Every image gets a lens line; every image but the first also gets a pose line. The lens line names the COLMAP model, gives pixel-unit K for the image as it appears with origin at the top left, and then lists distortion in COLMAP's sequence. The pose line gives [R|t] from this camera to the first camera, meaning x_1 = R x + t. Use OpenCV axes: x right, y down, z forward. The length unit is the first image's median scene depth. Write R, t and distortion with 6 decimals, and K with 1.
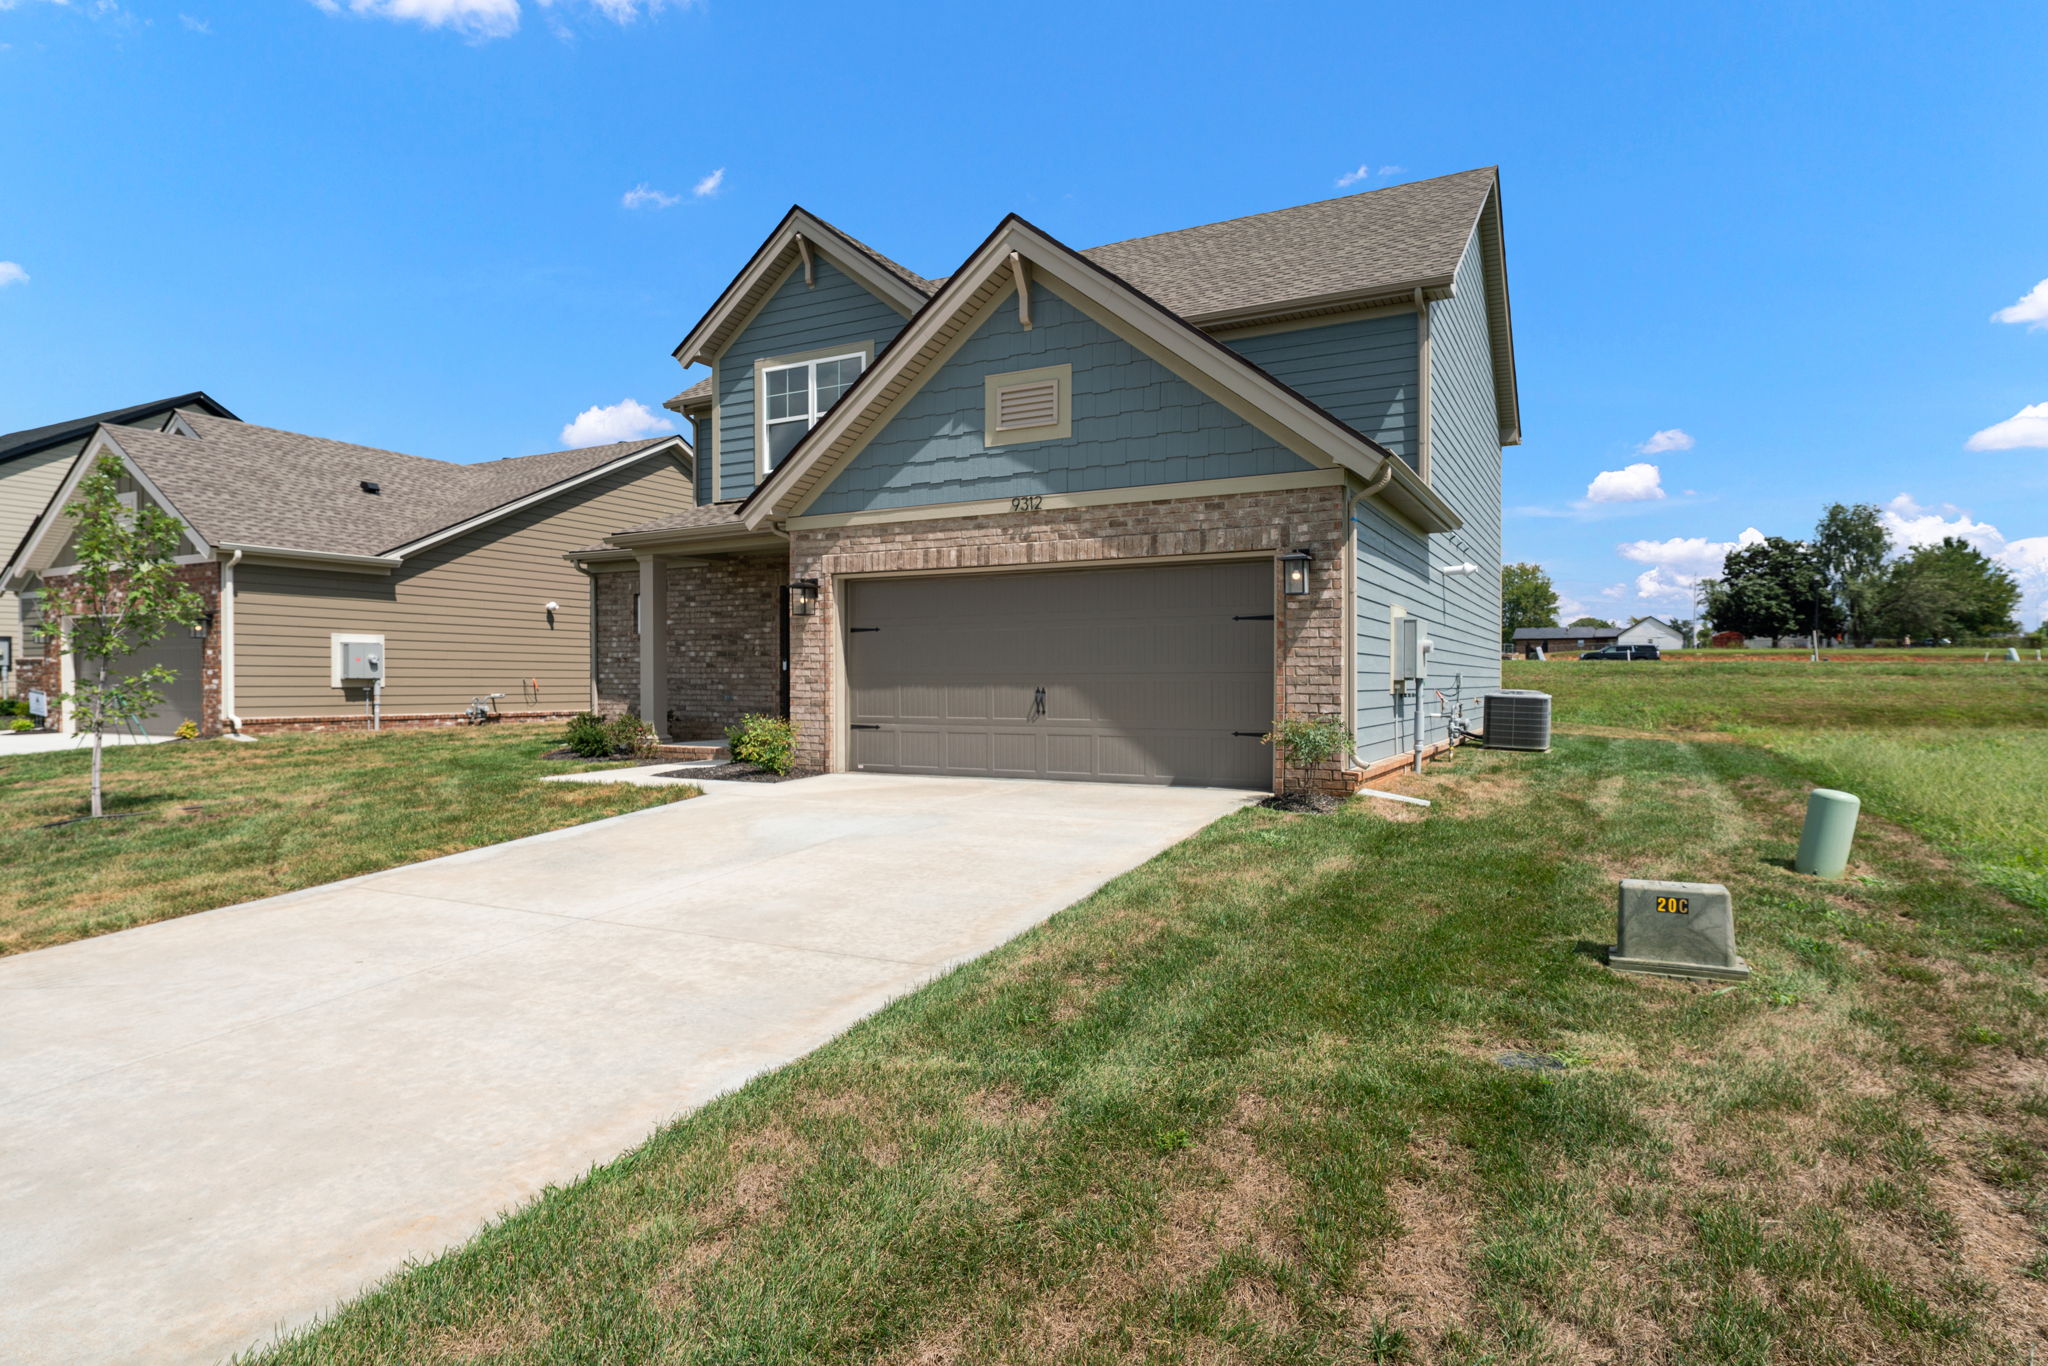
lens RADIAL K [[1086.7, 0, 1004.8], [0, 1086.7, 681.6], [0, 0, 1]] dist [0.001673, 0.001327]
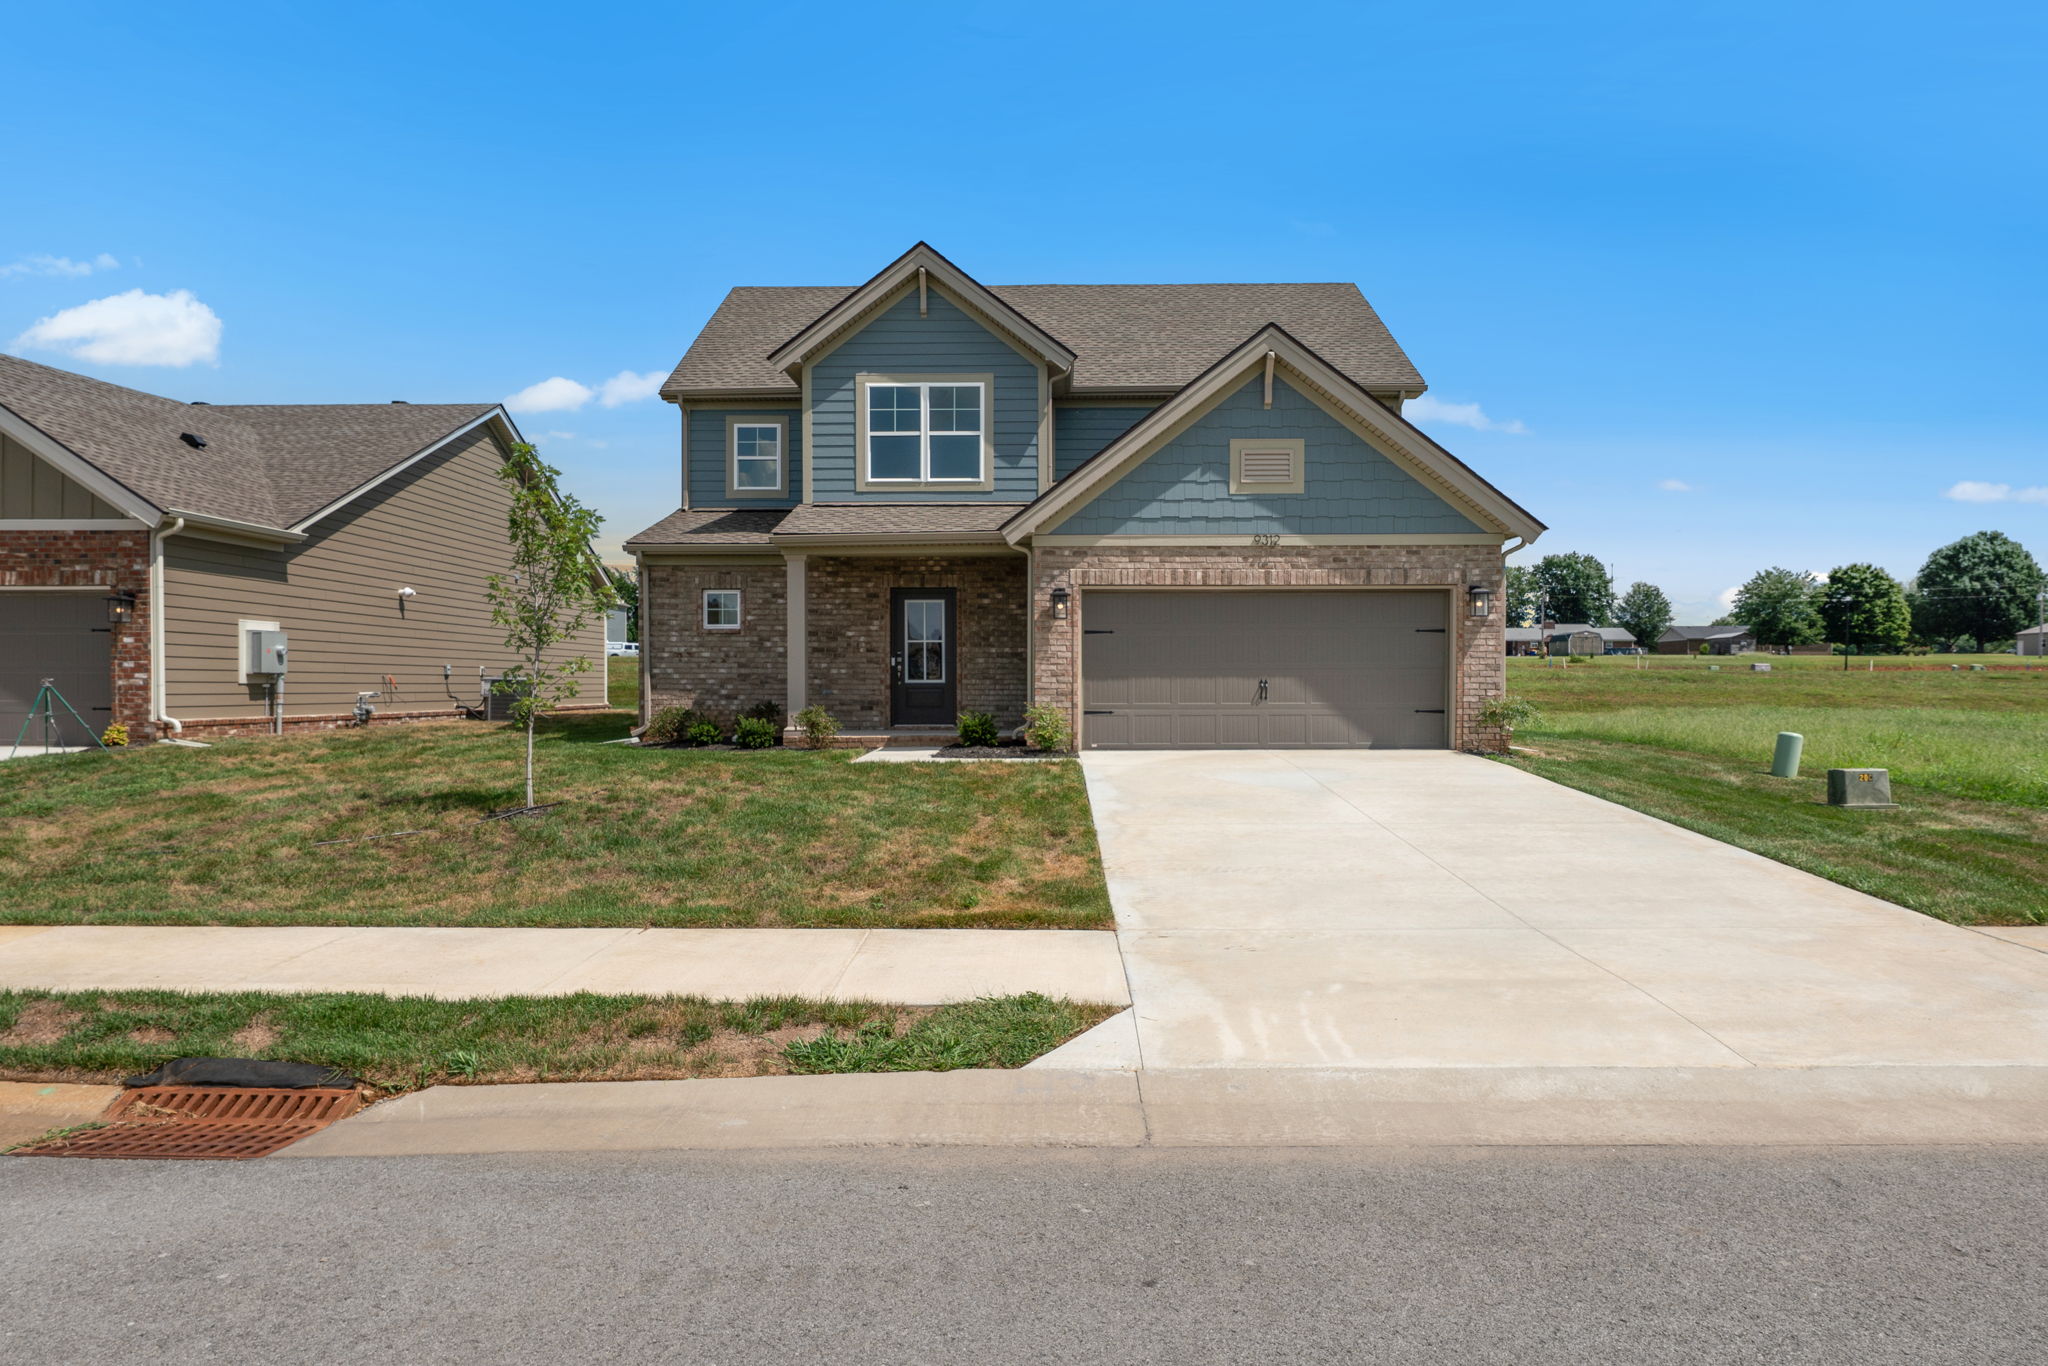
lens RADIAL K [[1177.5, 0, 989.5], [0, 1177.5, 695.5], [0, 0, 1]] dist [-0.004785, 0.004658]
pose [[0.895824, -0.005817, 0.444371, -0.822324], [0.001053, 0.999939, 0.010967, 0.008487], [-0.444407, -0.009357, 0.895776, -0.121047]]
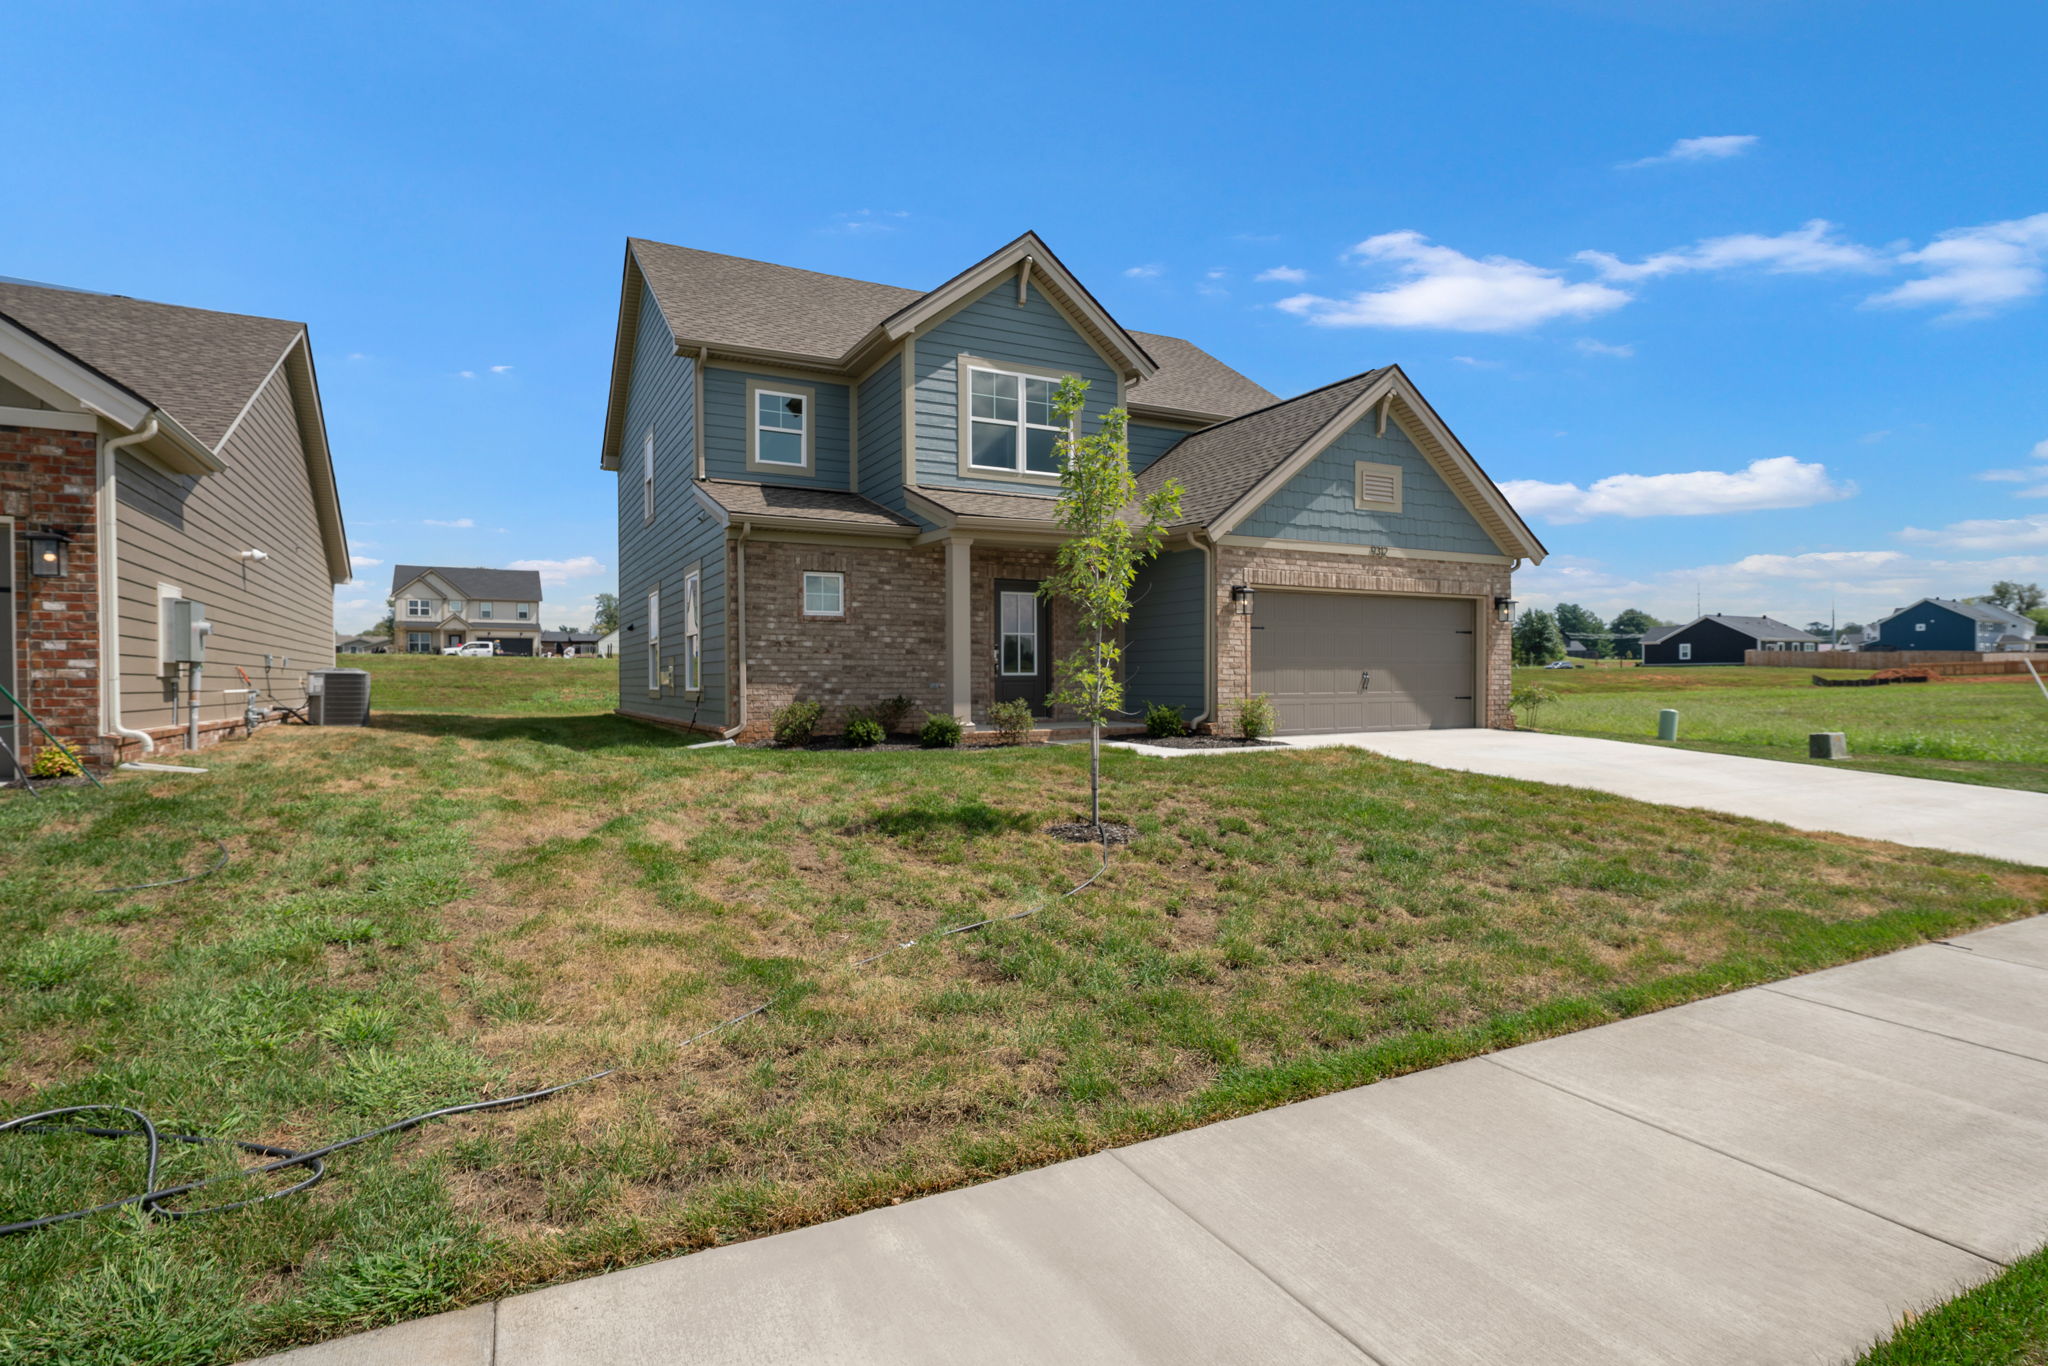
lens RADIAL K [[1033.3, 0, 1001.4], [0, 1033.3, 691.4], [0, 0, 1]] dist [-0.000793, 0.001486]
pose [[0.568886, -0.011441, 0.822337, -1.326048], [0.004097, 0.999930, 0.011077, 0.014249], [-0.822406, -0.002932, 0.568893, 0.543676]]
